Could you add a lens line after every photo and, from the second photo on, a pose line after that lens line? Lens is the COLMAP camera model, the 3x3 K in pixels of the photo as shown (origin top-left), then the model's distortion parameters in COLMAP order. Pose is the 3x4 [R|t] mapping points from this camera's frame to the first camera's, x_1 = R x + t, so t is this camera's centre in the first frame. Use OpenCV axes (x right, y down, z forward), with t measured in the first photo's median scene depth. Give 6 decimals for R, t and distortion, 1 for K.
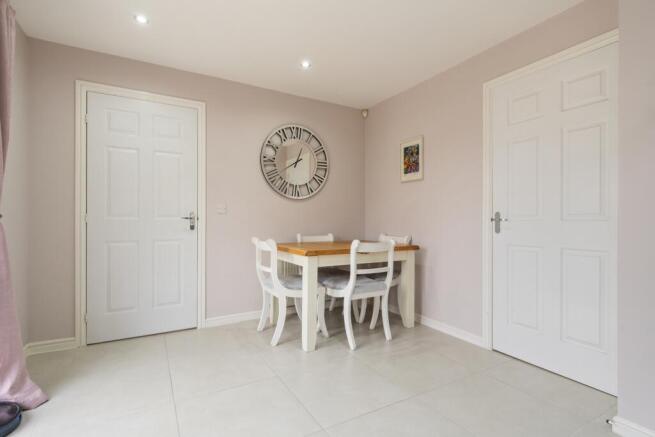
lens RADIAL K [[313.4, 0, 327.4], [0, 313.4, 219.8], [0, 0, 1]] dist [-0.000422, 0.000236]
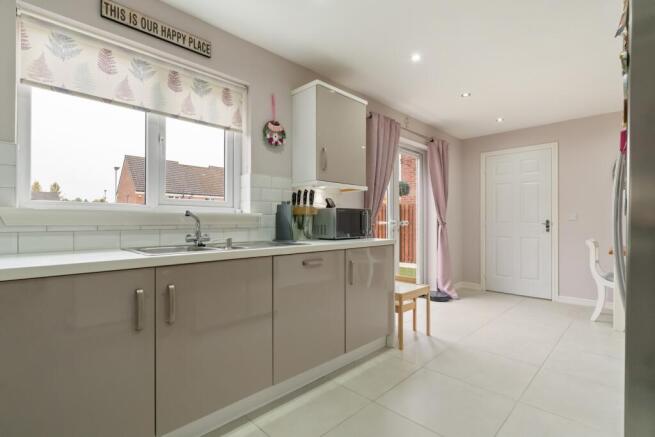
lens RADIAL K [[313.4, 0, 326.5], [0, 313.4, 220.4], [0, 0, 1]] dist [-0.000422, 0.000236]
pose [[0.272467, -0.000676, -0.962165, 0.771258], [-0.002272, 0.999997, -0.001346, -0.018830], [0.962163, 0.002553, 0.272464, -0.432808]]
